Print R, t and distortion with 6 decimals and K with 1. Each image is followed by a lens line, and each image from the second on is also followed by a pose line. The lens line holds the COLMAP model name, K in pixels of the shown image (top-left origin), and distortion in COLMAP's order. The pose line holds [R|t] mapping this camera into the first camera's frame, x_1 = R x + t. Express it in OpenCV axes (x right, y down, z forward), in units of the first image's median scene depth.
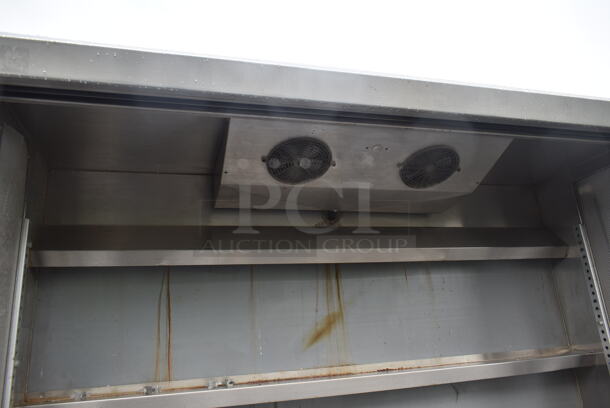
lens RADIAL K [[470.4, 0, 302.3], [0, 470.4, 192.6], [0, 0, 1]] dist [-0.019909, 0.001665]
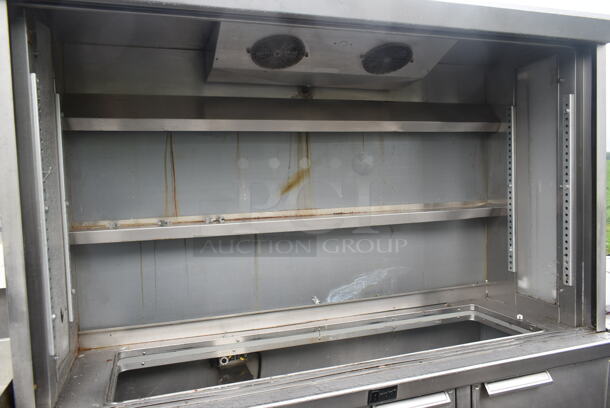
lens RADIAL K [[470.4, 0, 303.2], [0, 470.4, 200.2], [0, 0, 1]] dist [-0.019909, 0.001665]
pose [[0.998452, 0.035224, 0.043048, 0.017224], [-0.048058, 0.935963, 0.348803, -0.116985], [-0.028005, -0.350332, 0.936207, -0.230526]]
